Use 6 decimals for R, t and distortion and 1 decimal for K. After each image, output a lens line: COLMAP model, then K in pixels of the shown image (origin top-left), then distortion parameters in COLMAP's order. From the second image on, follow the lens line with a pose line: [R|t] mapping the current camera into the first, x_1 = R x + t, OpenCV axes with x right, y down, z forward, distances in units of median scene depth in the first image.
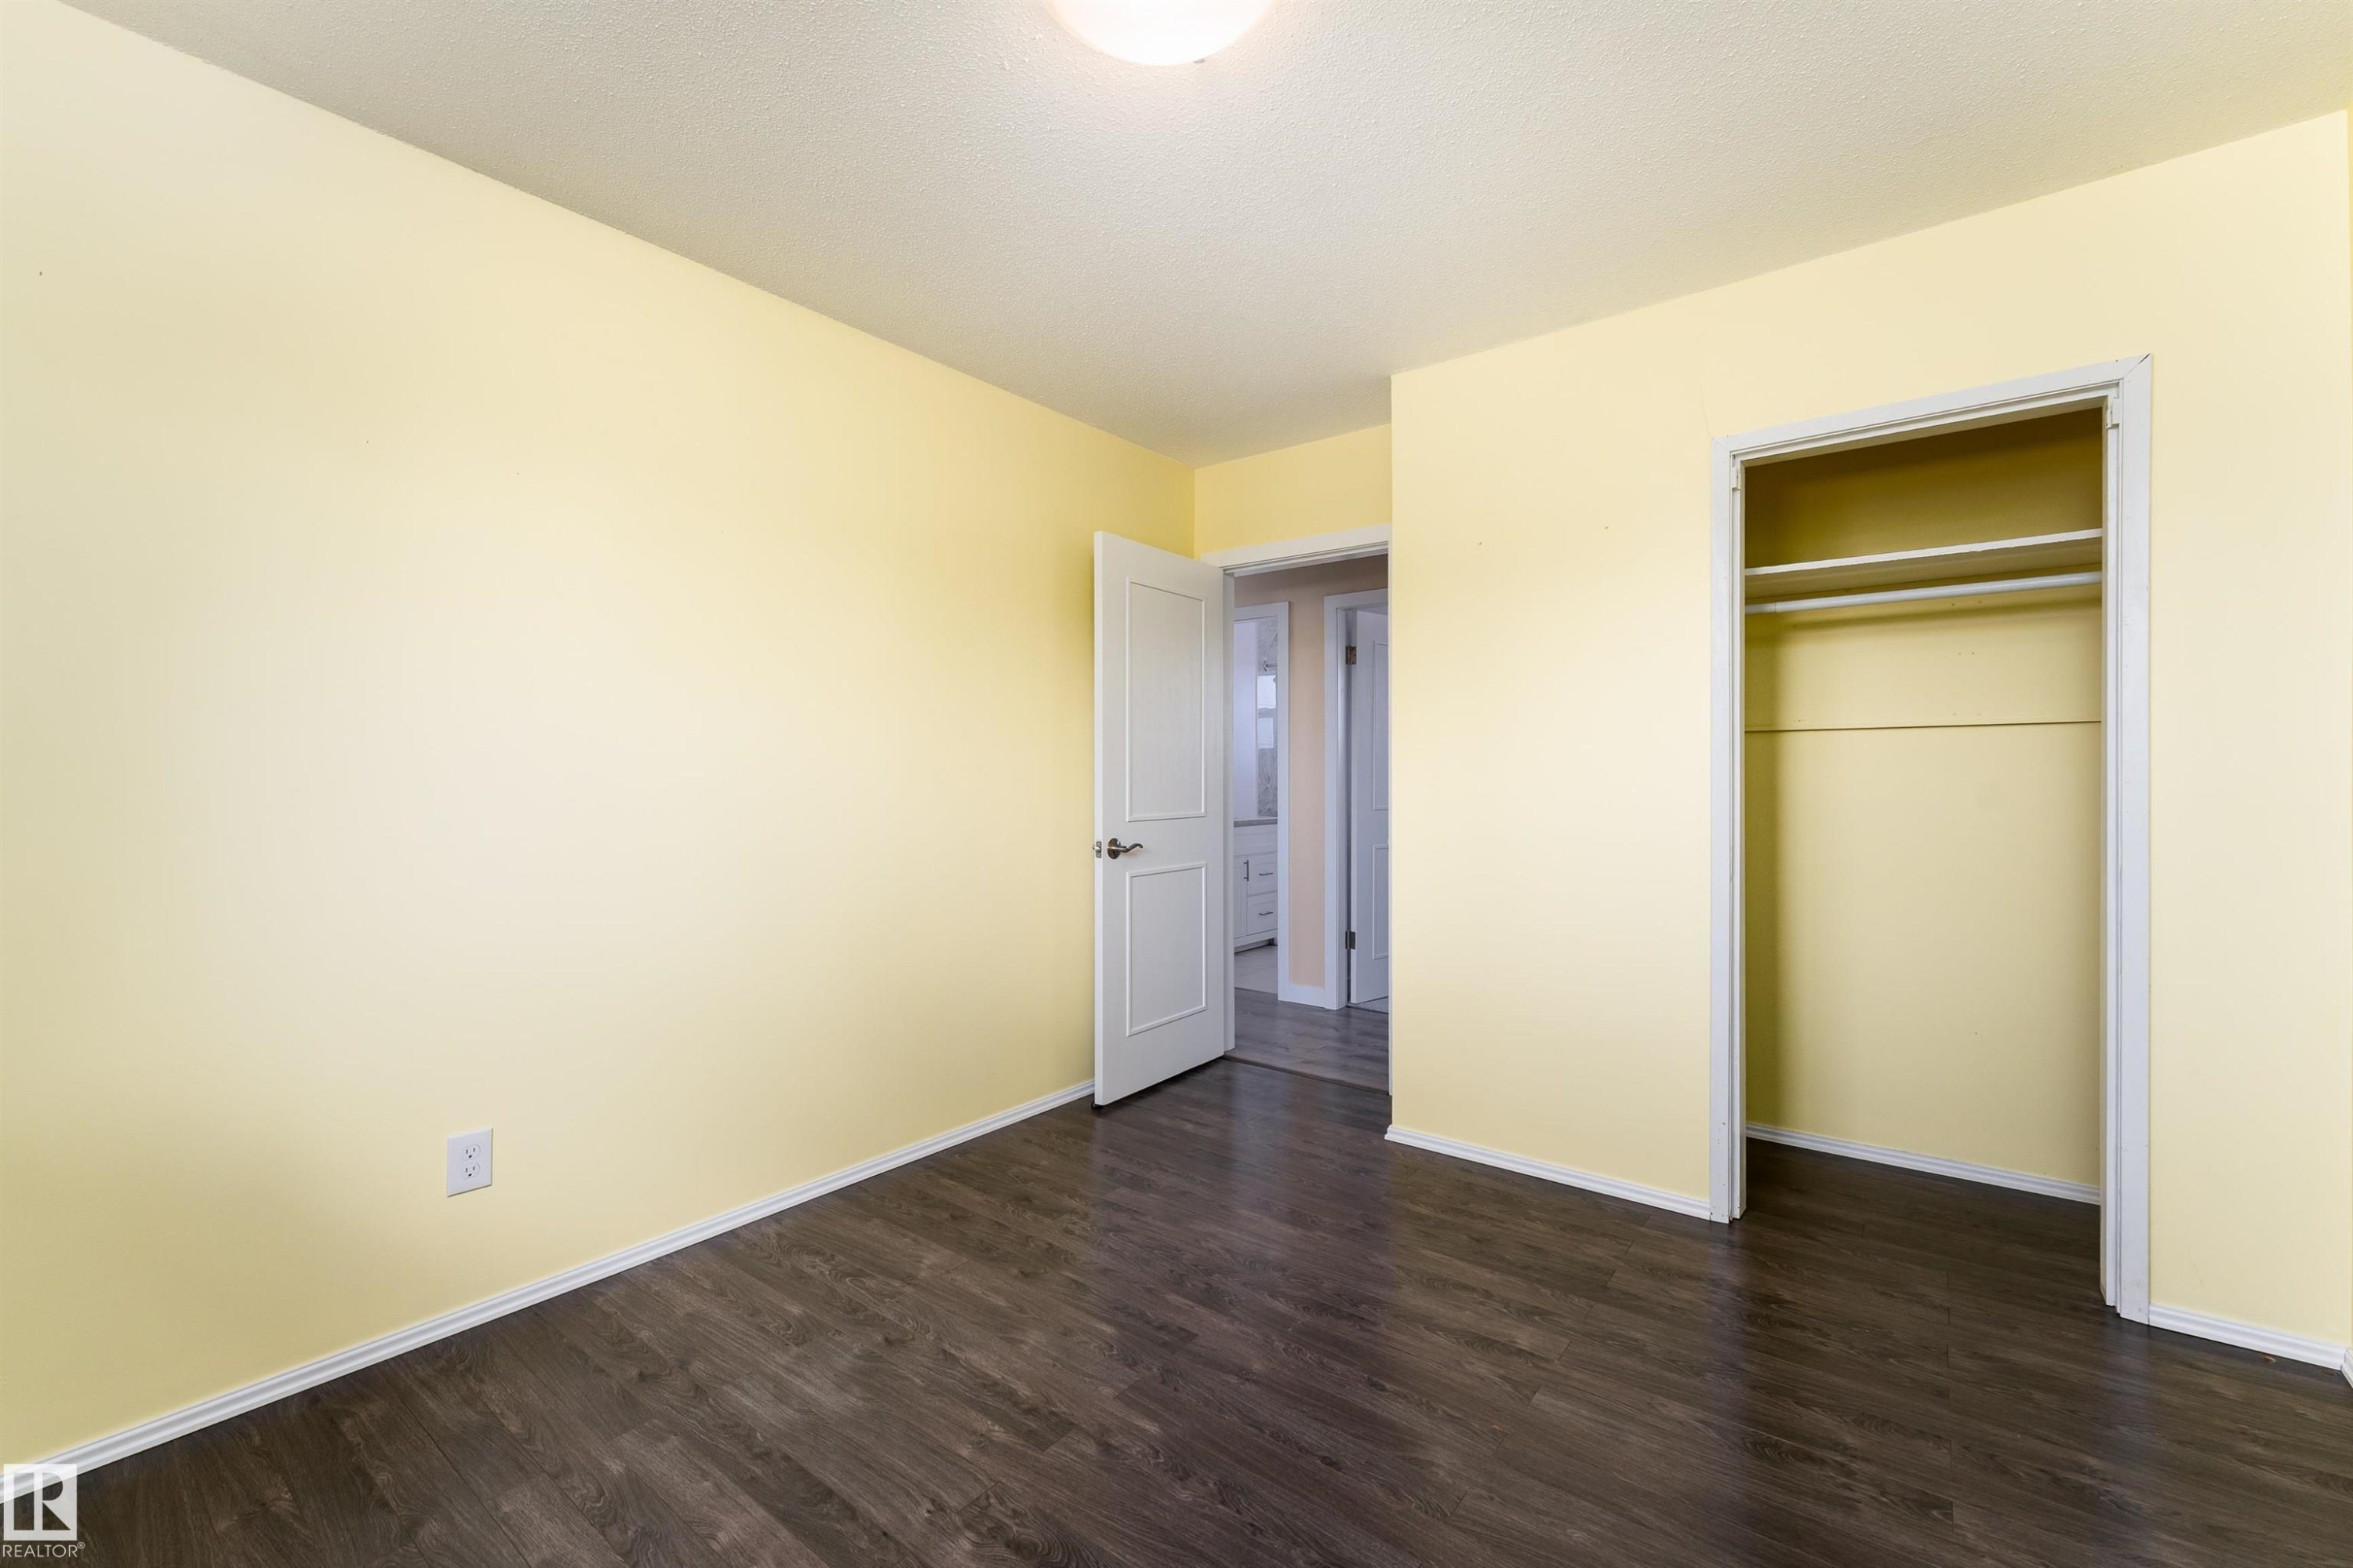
lens RADIAL K [[962.2, 0, 1175.4], [0, 962.2, 778.1], [0, 0, 1]] dist [0.001076, 0.000017]
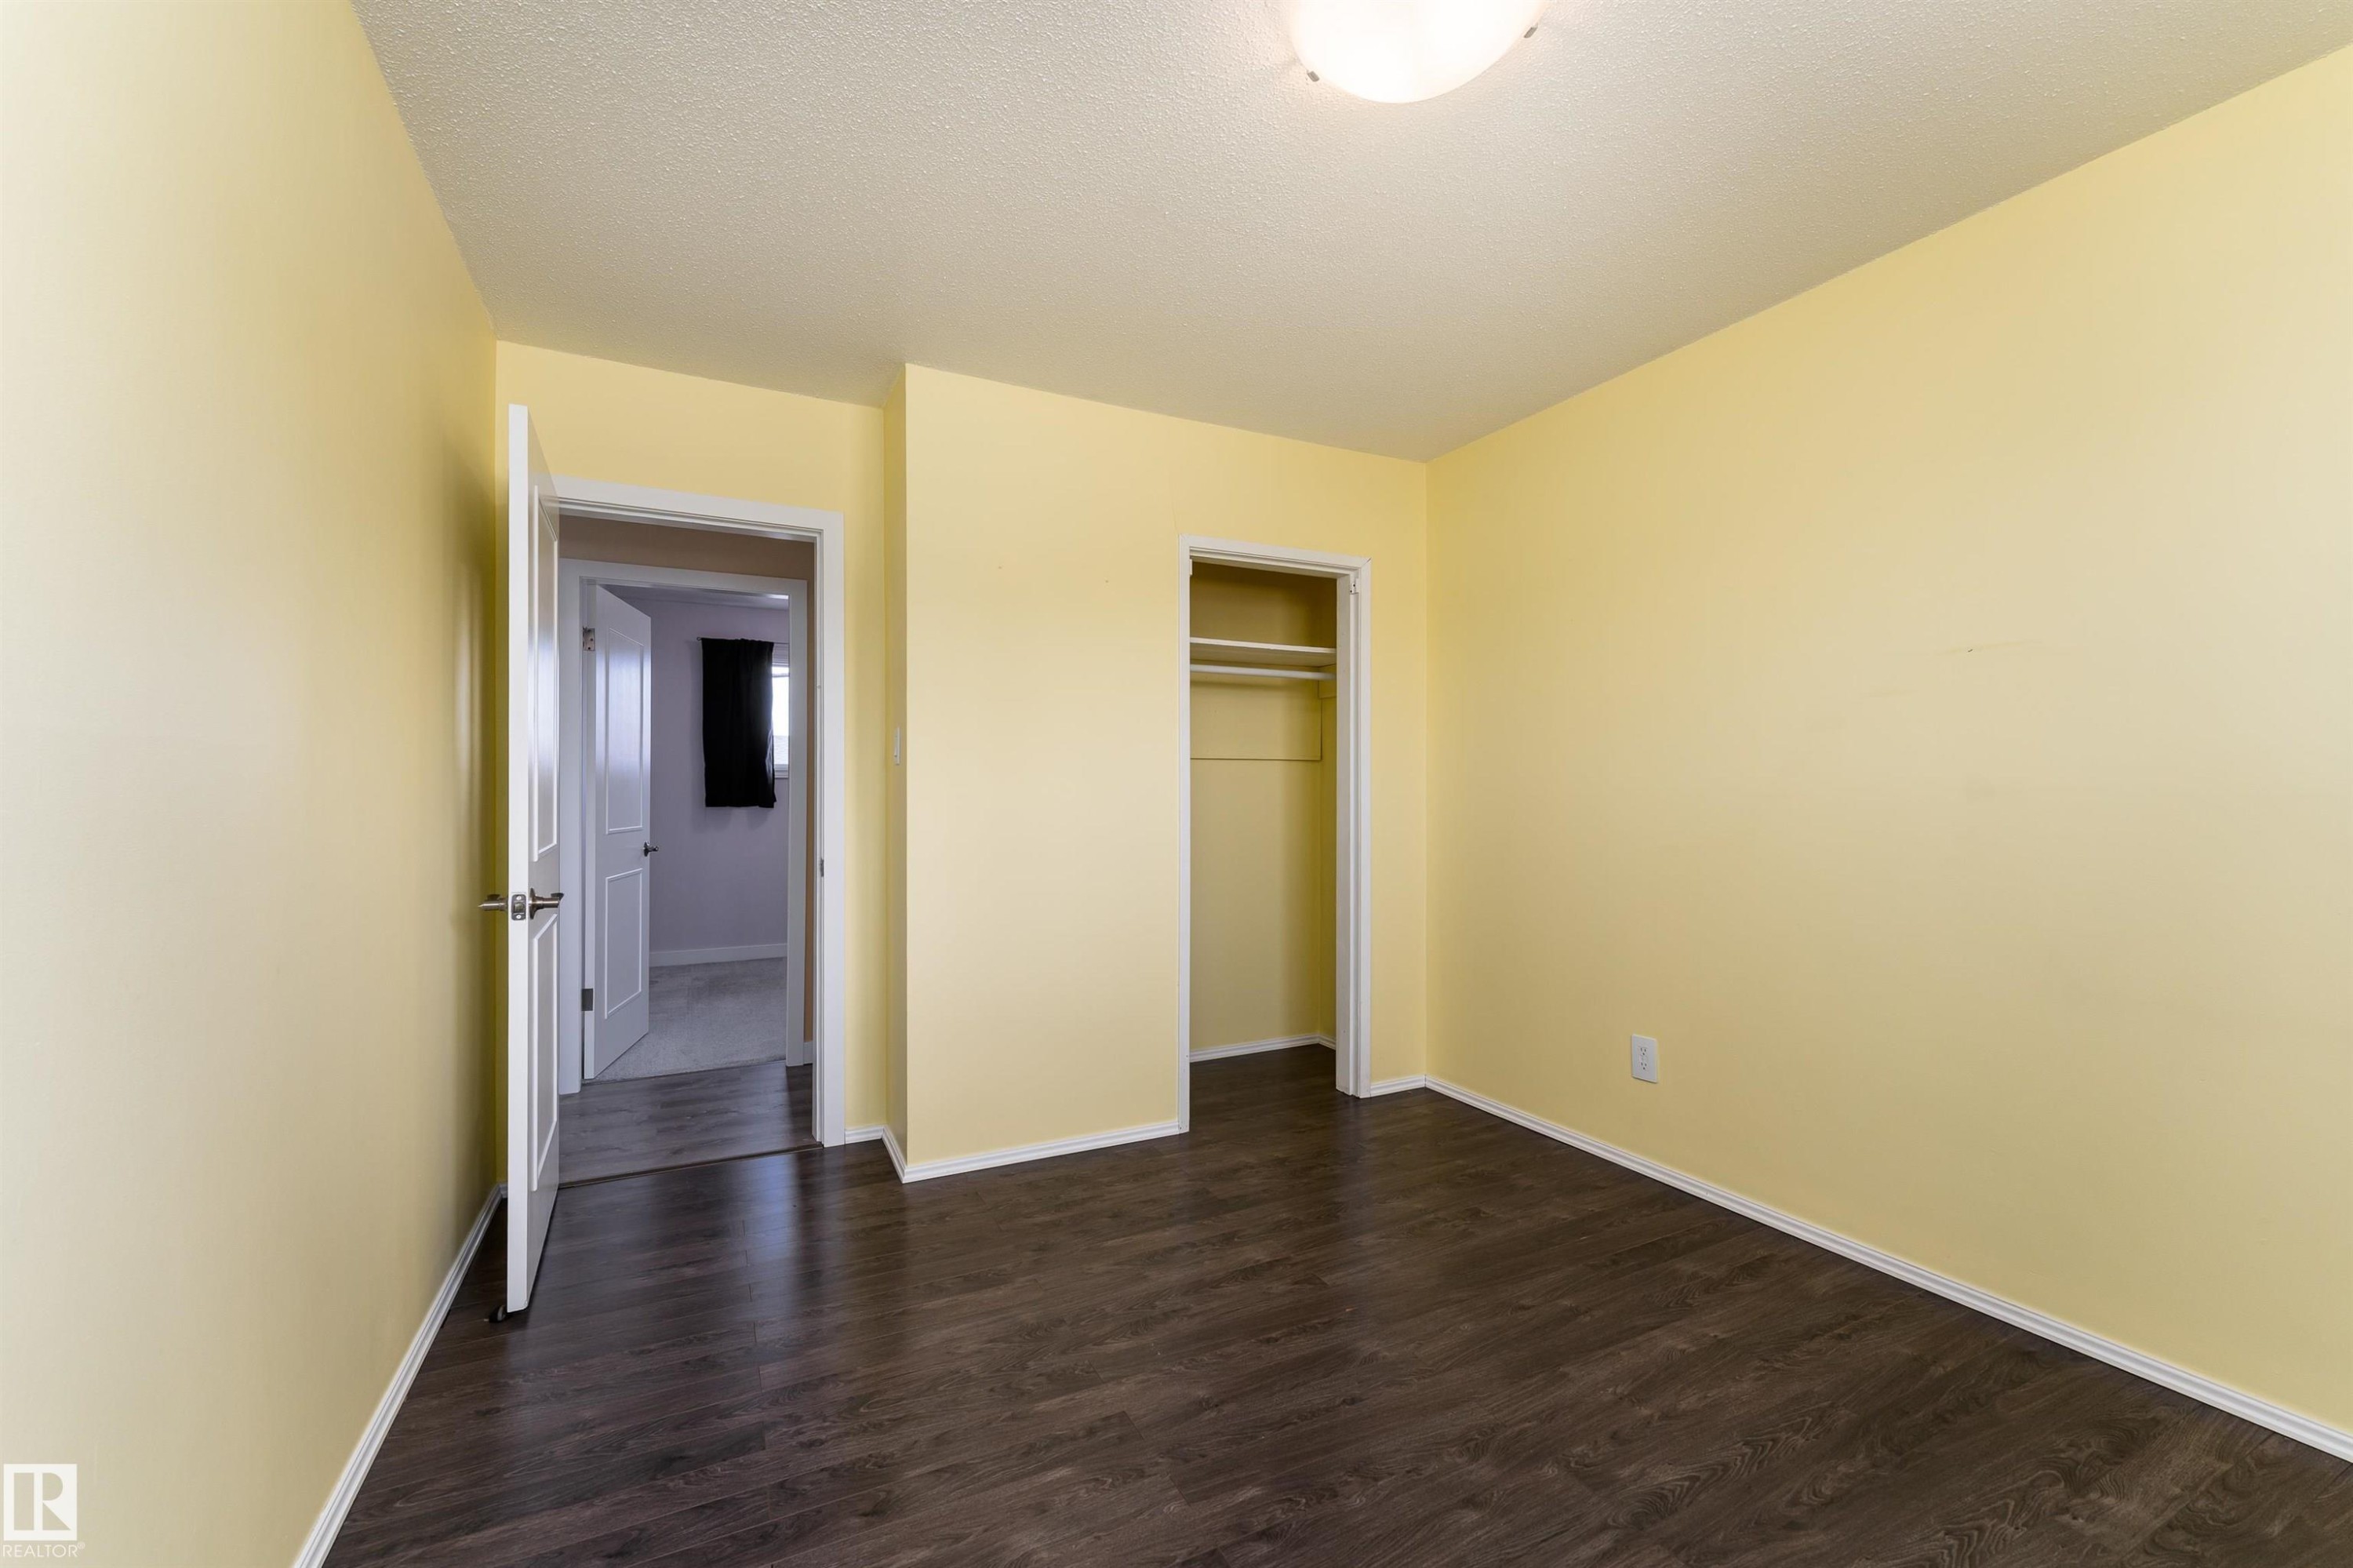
lens RADIAL K [[938.9, 0, 1174.4], [0, 938.9, 792.2], [0, 0, 1]] dist [0.002693, 0.000264]
pose [[0.439895, 0.000261, 0.898049, -0.646589], [-0.001102, 0.999999, 0.000249, -0.003618], [-0.898049, -0.001099, 0.439895, 0.490950]]
